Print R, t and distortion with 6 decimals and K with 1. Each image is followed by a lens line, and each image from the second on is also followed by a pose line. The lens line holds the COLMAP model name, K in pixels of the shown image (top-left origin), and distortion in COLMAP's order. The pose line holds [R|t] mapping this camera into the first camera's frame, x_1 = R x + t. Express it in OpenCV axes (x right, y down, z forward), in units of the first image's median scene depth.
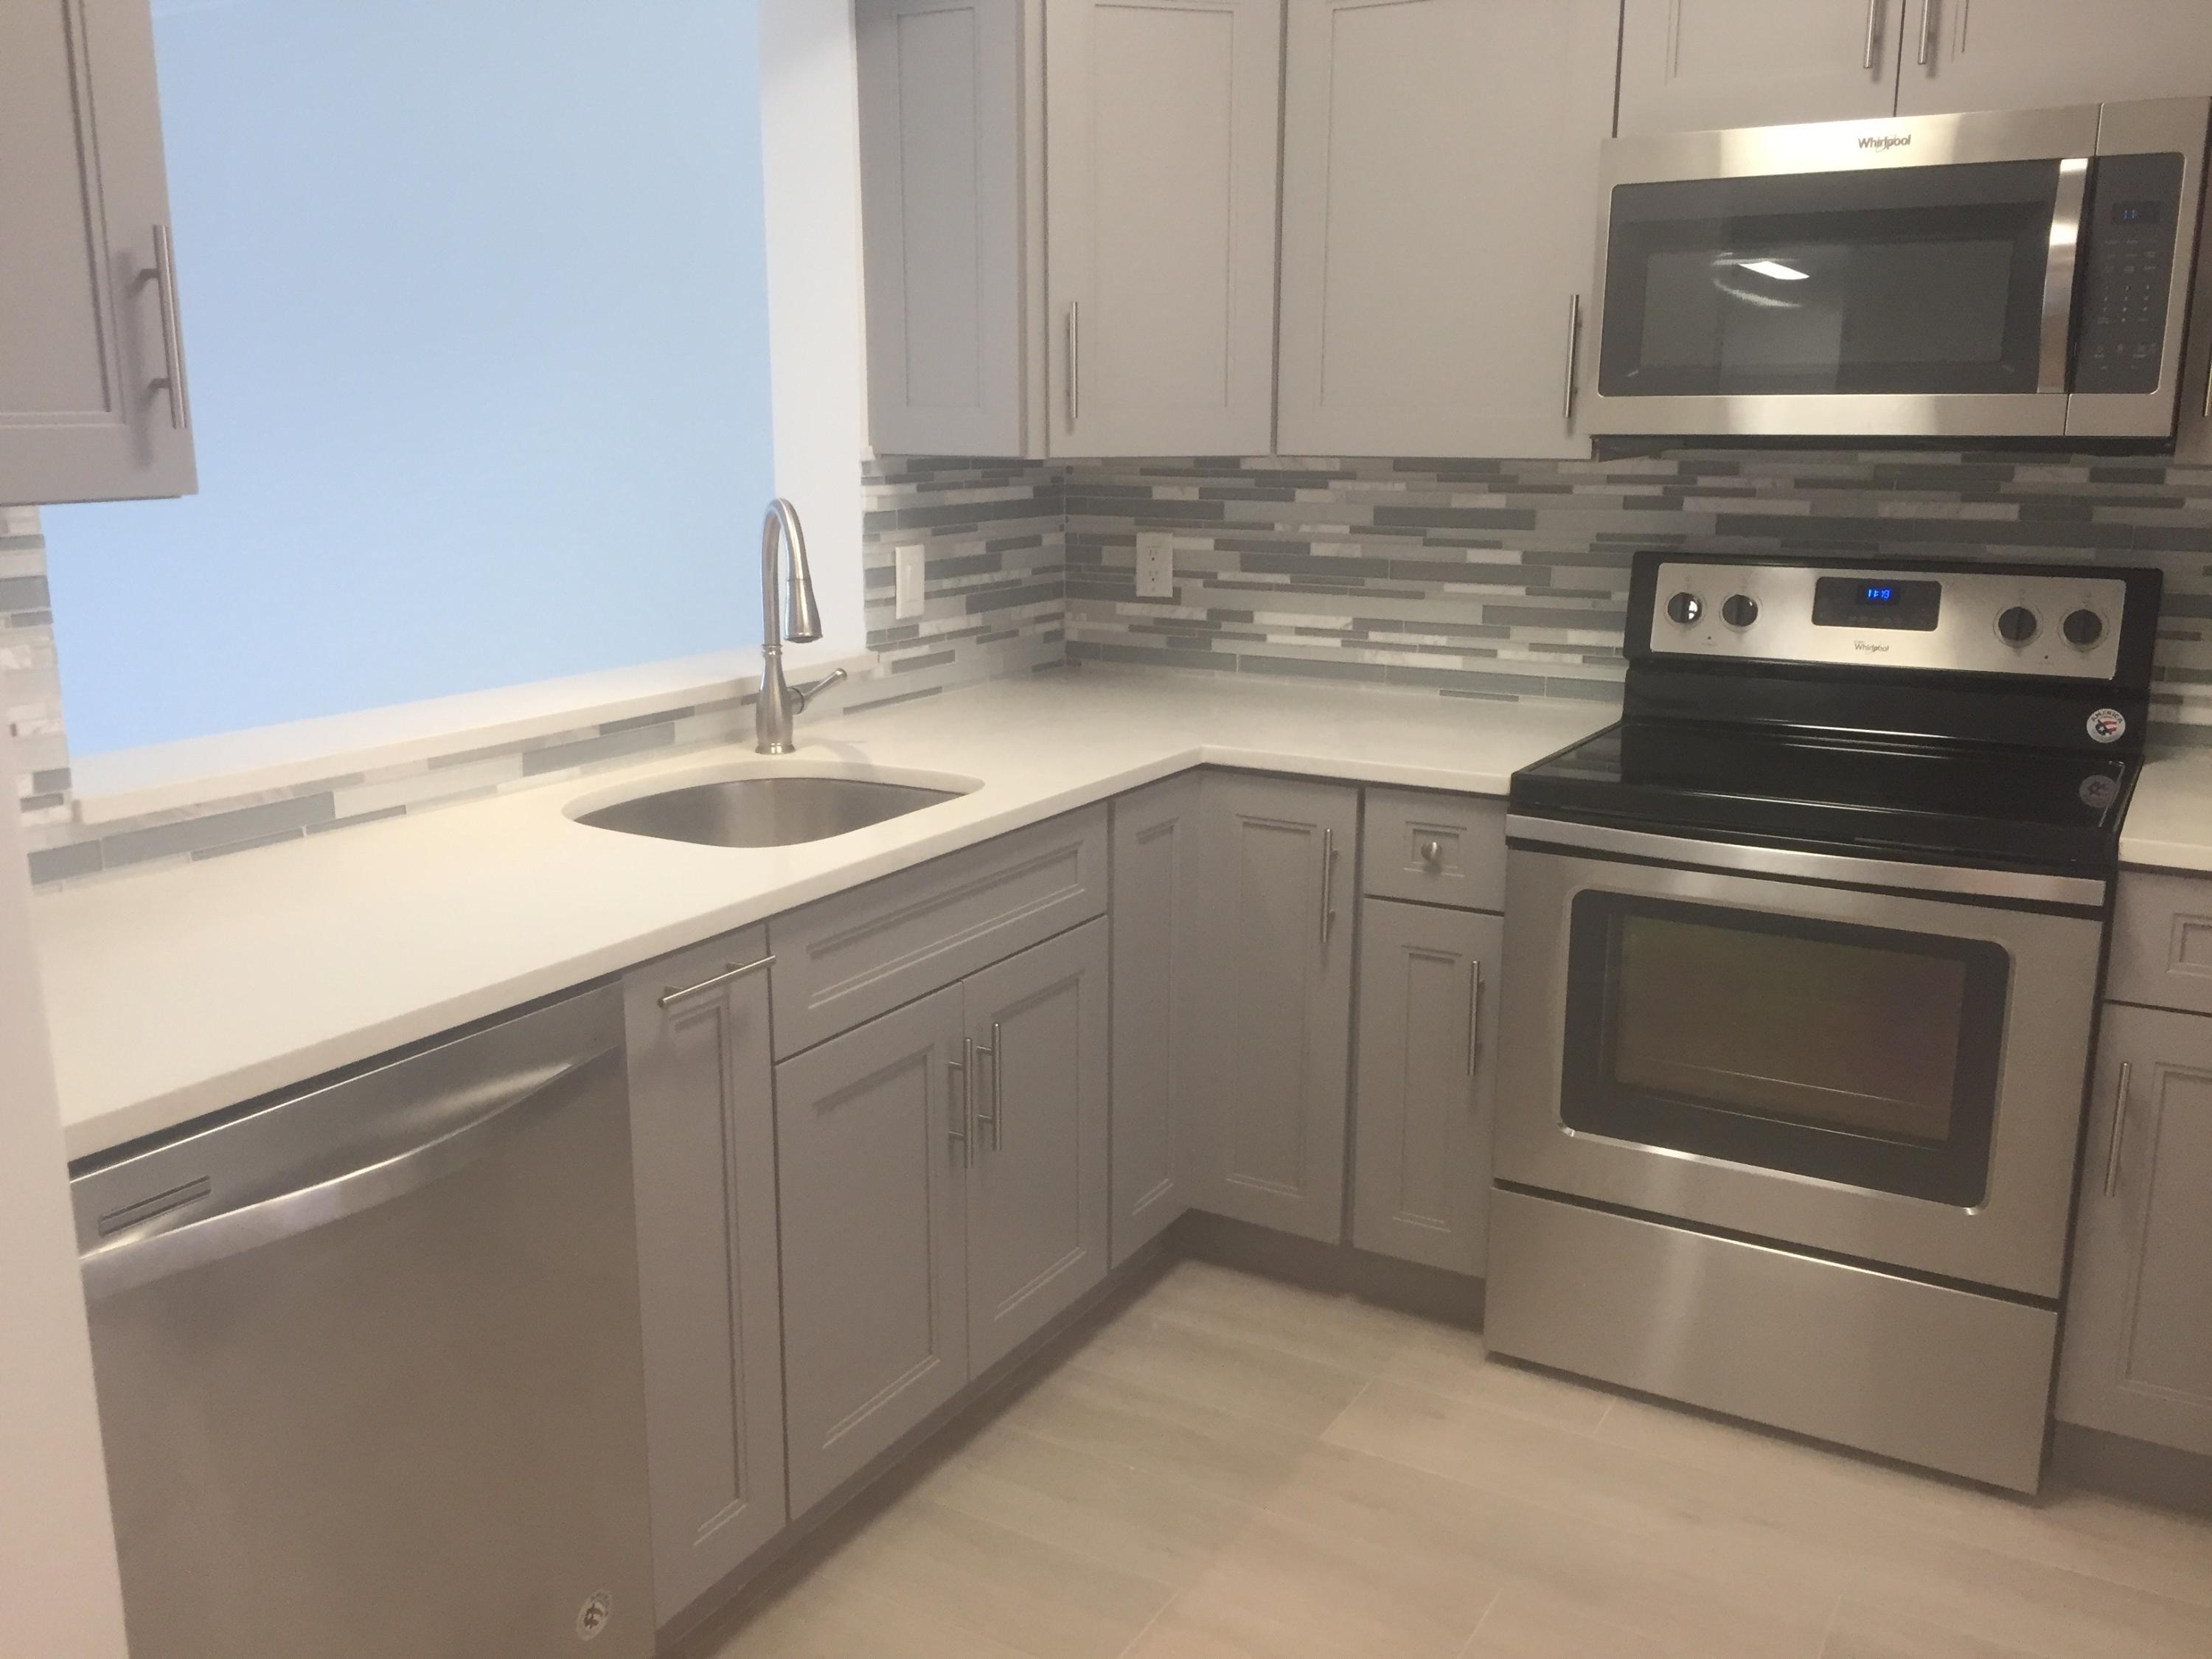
lens RADIAL K [[1895.3, 0, 1100.6], [0, 1895.3, 827.7], [0, 0, 1]] dist [0.063206, -0.075377]
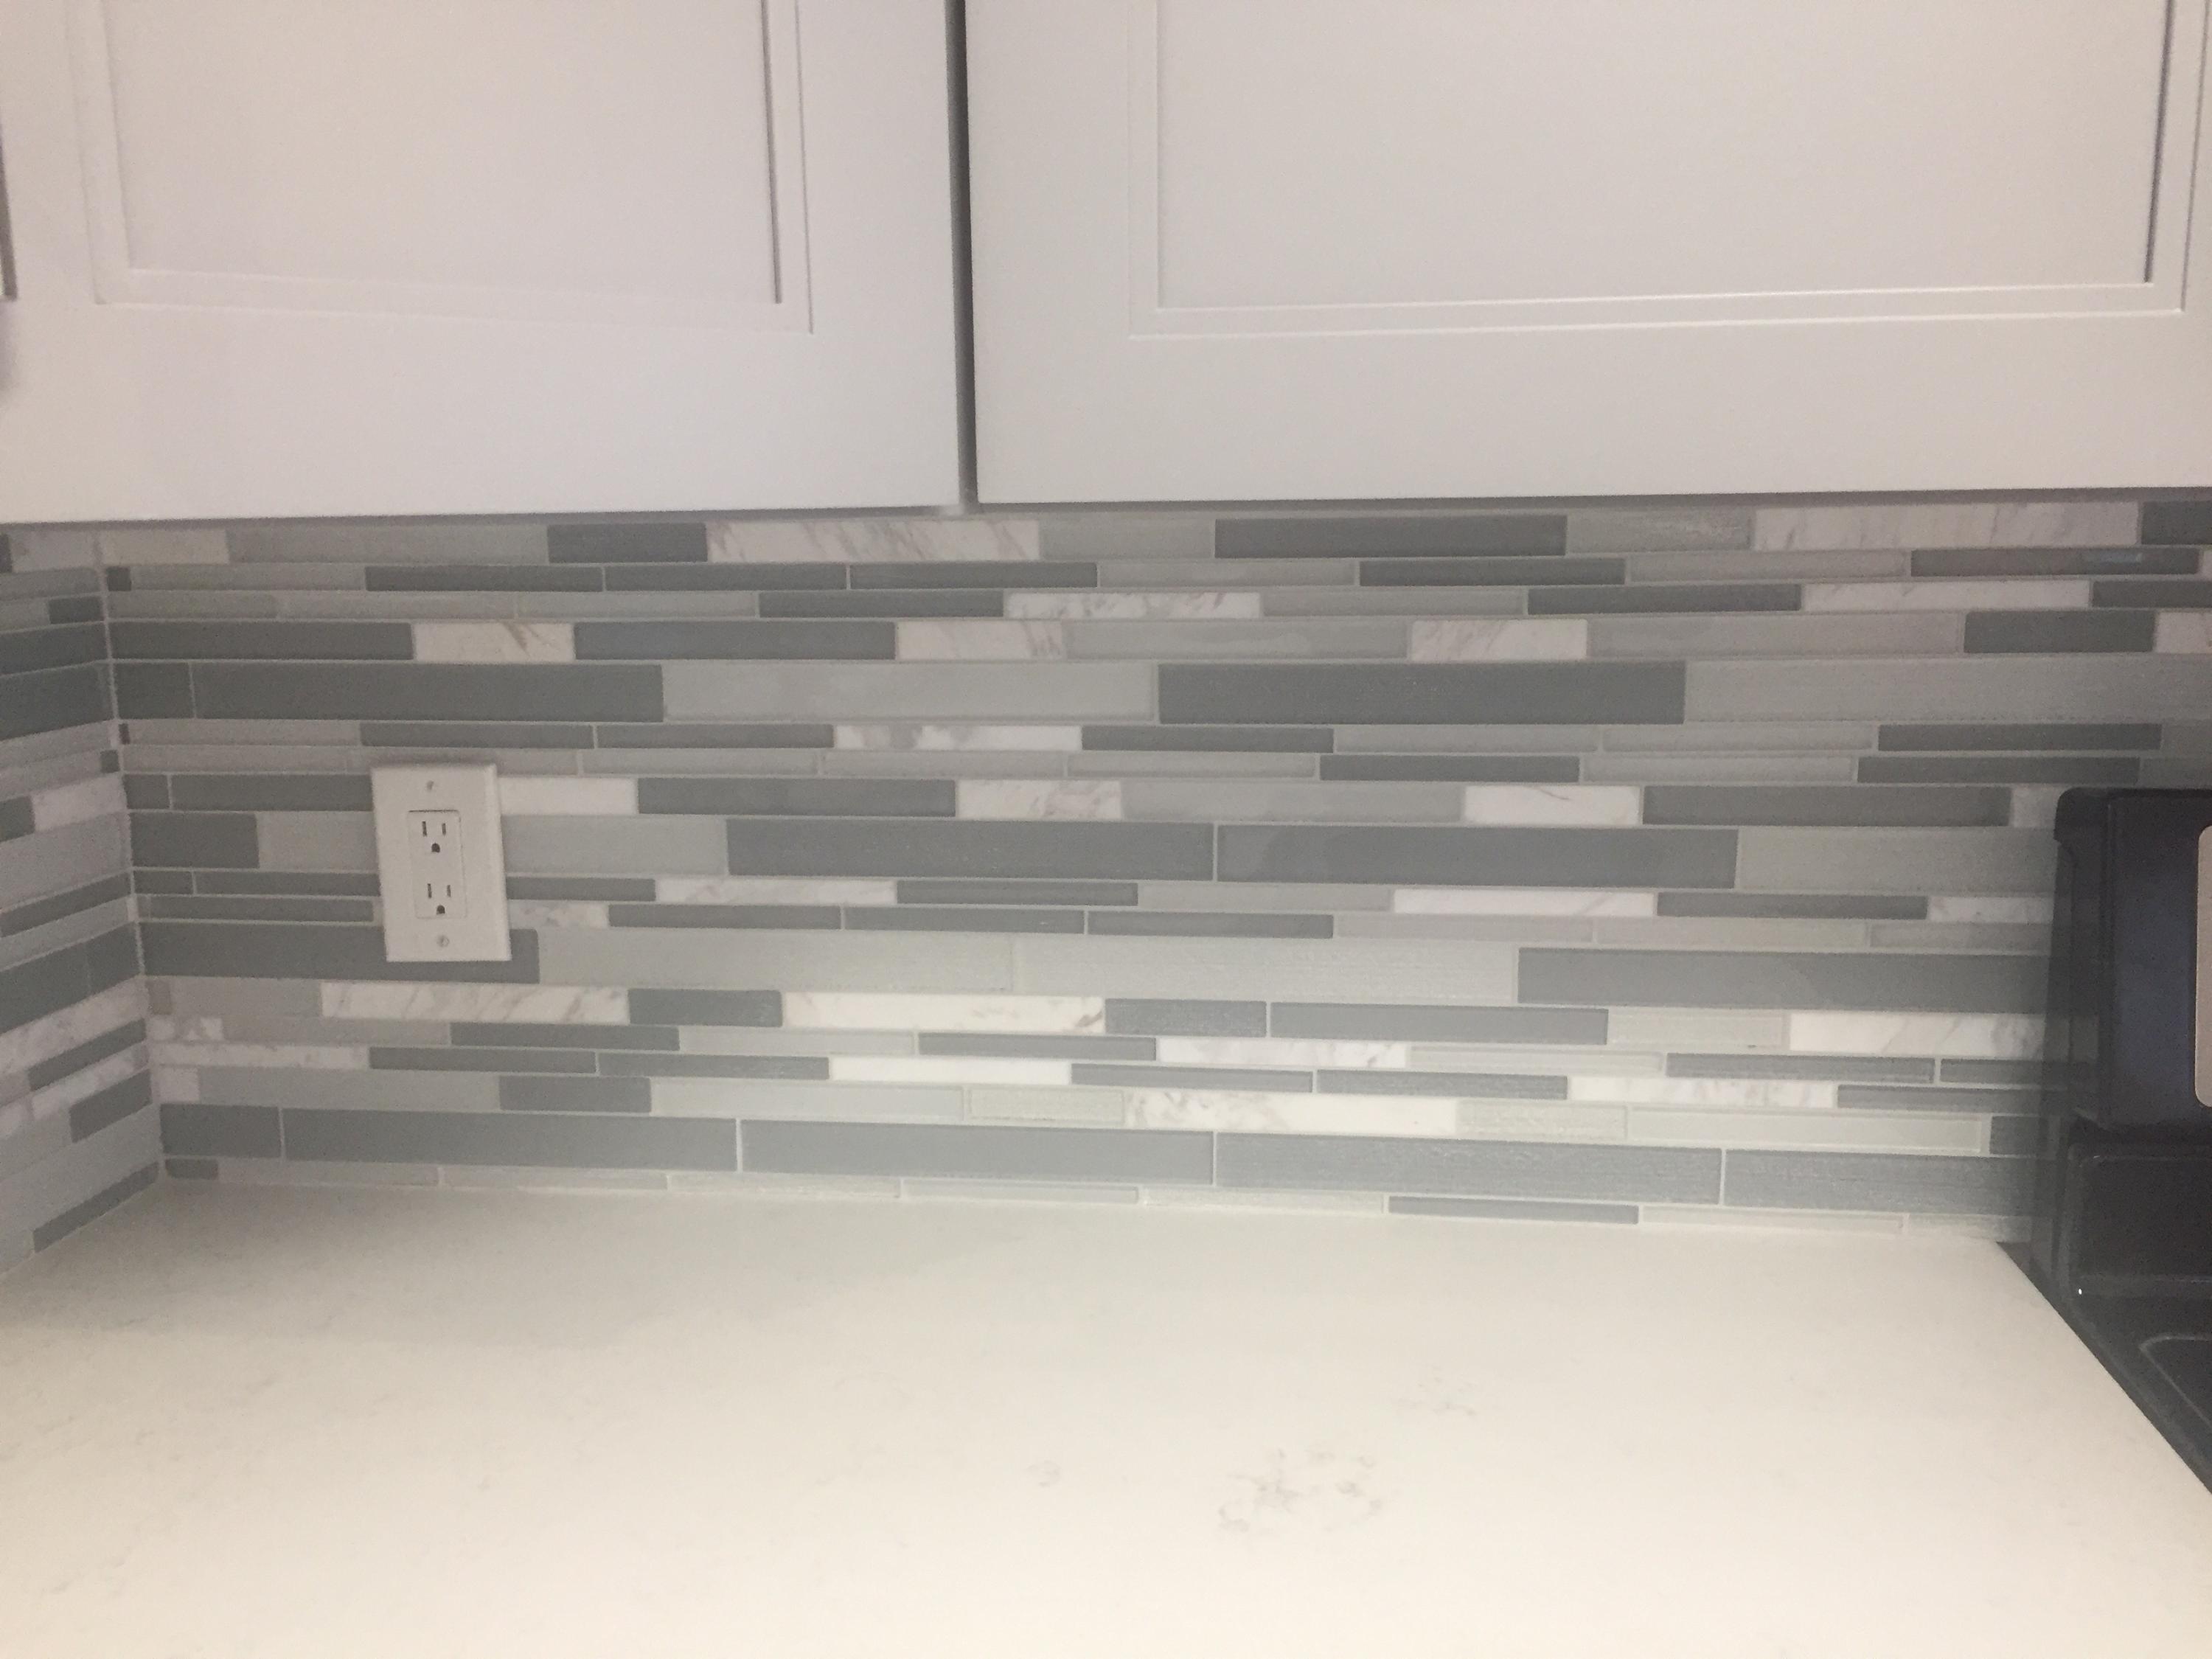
lens RADIAL K [[1895.3, 0, 1100.1], [0, 1895.3, 822.8], [0, 0, 1]] dist [0.063206, -0.075377]
pose [[0.917649, -0.081904, 0.388859, 0.006570], [0.099944, 0.994644, -0.026354, -0.140111], [-0.384618, 0.063047, 0.920920, 0.734260]]
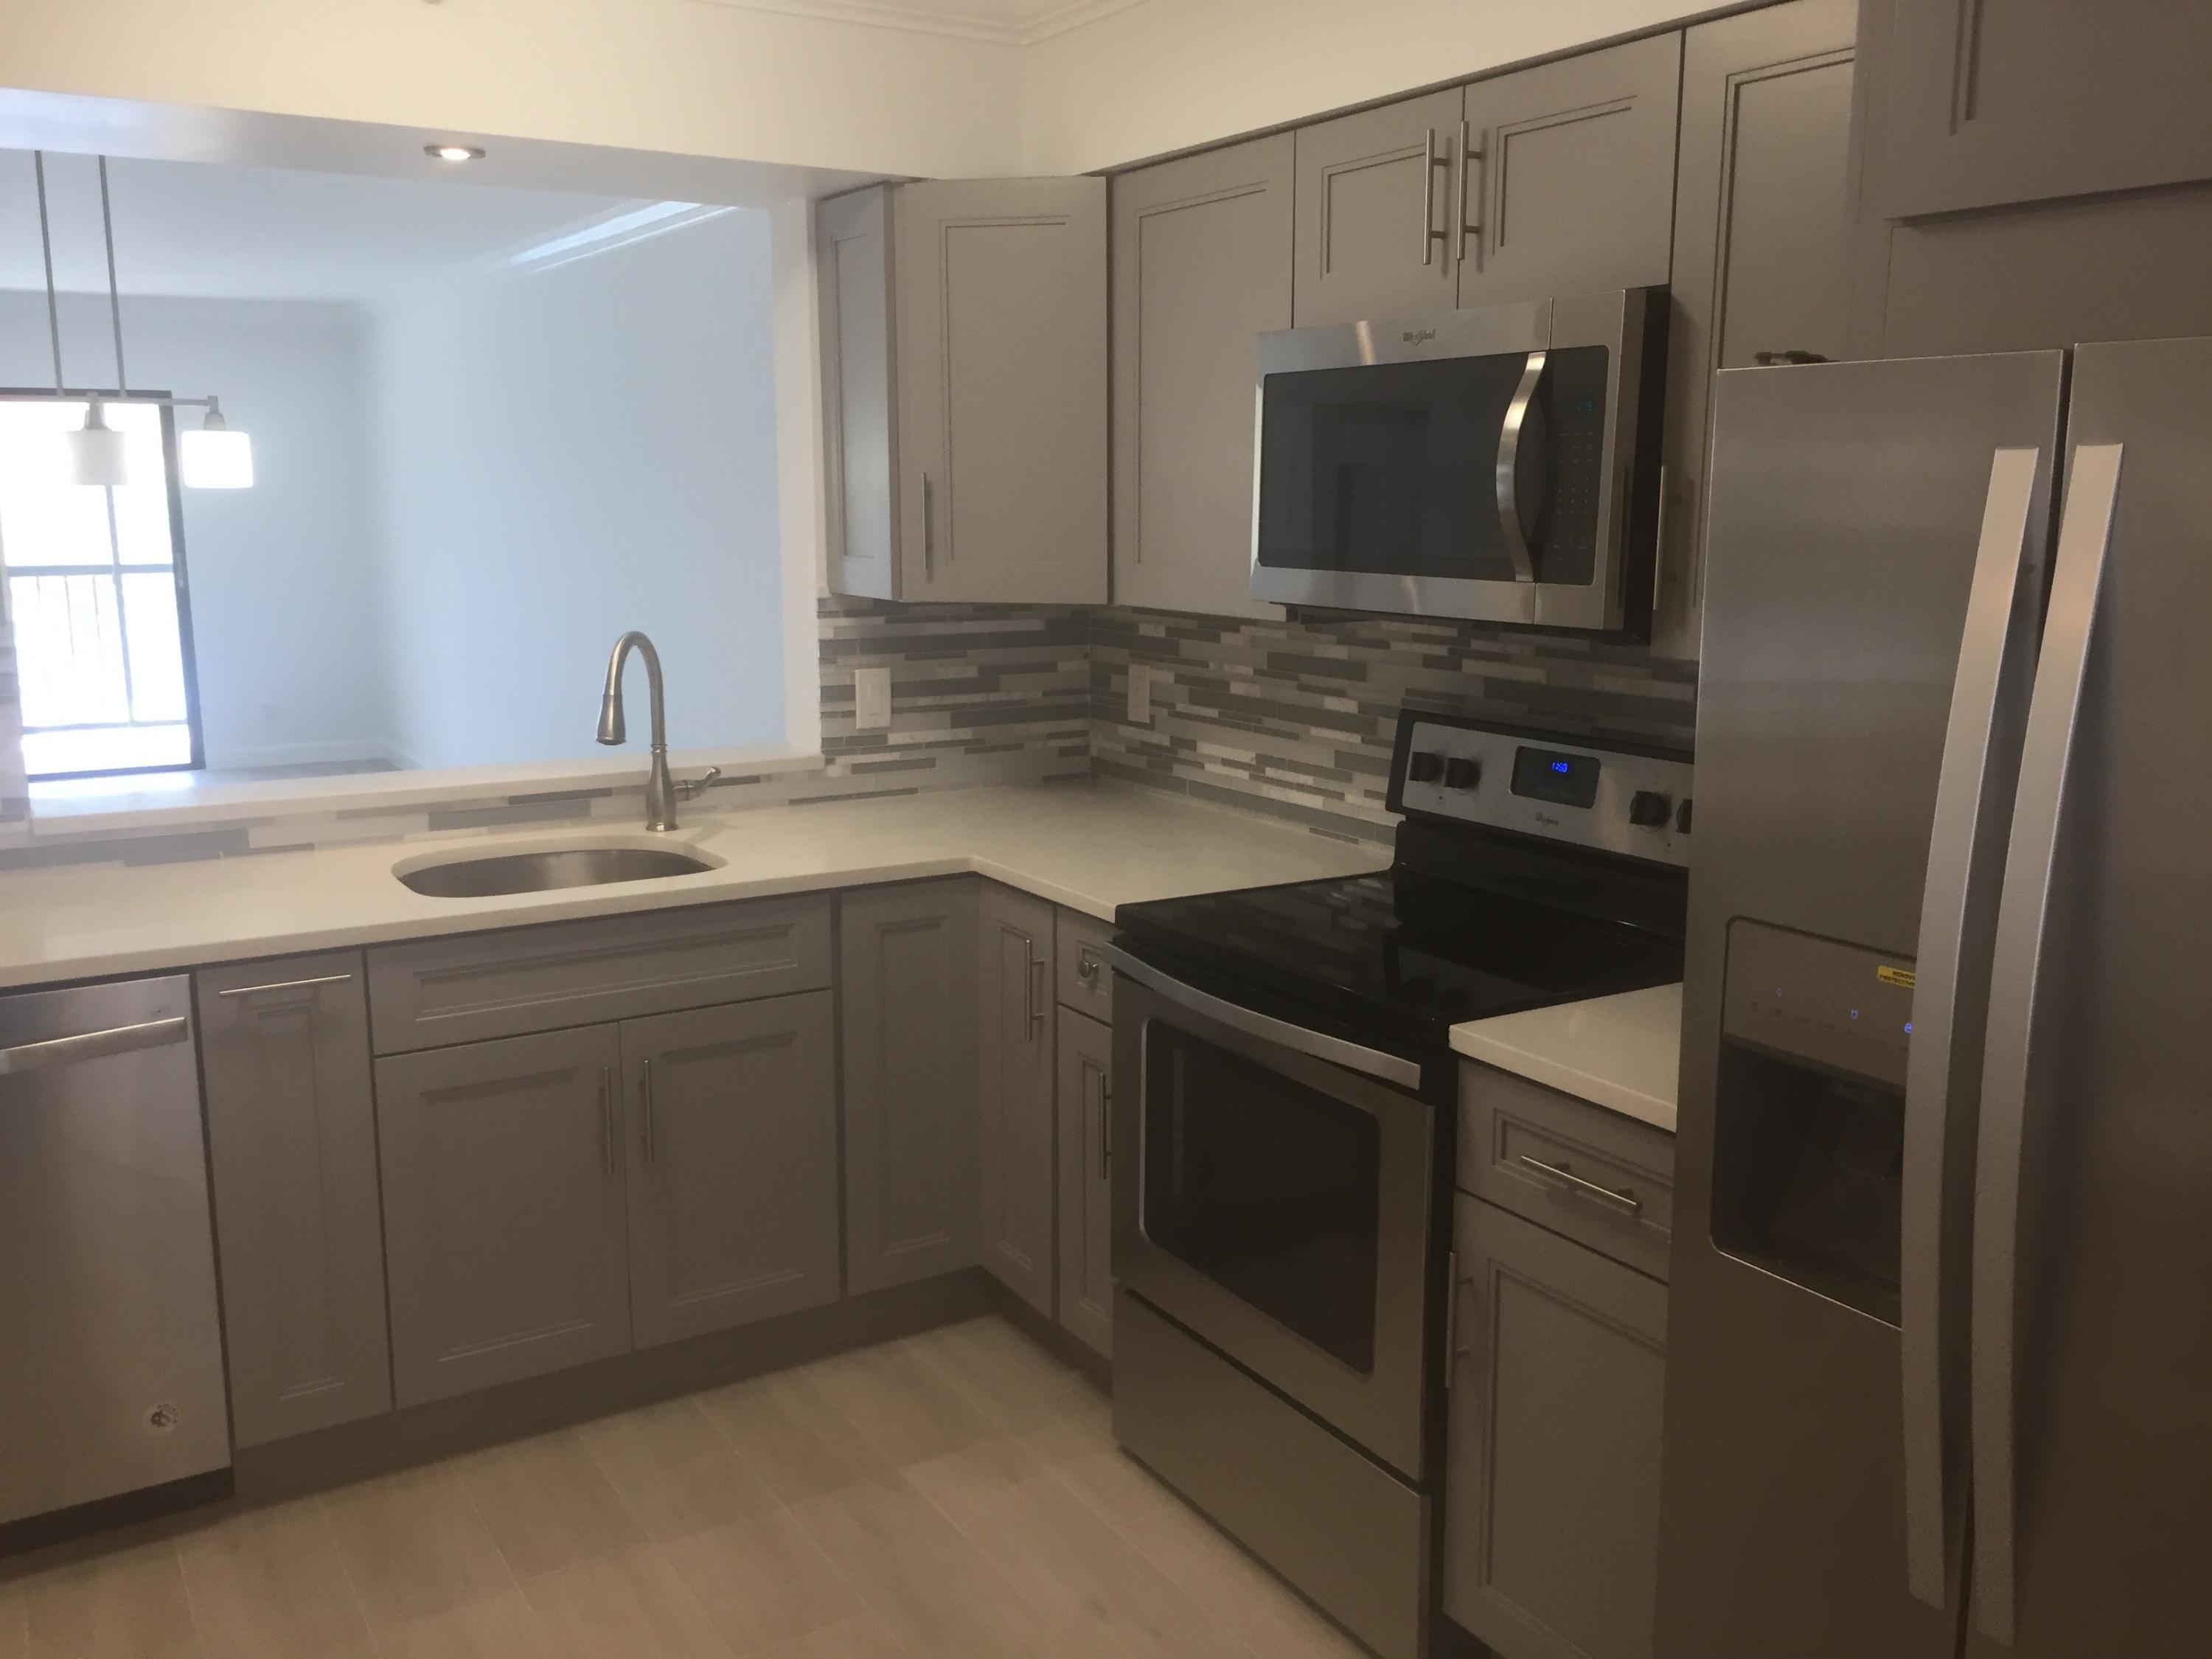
lens RADIAL K [[1895.3, 0, 1110.5], [0, 1895.3, 830.4], [0, 0, 1]] dist [0.063206, -0.075377]
pose [[0.884396, 0.085388, -0.458860, 0.585907], [-0.104351, 0.994411, -0.016076, -0.044090], [0.454922, 0.062100, 0.888363, 0.018329]]
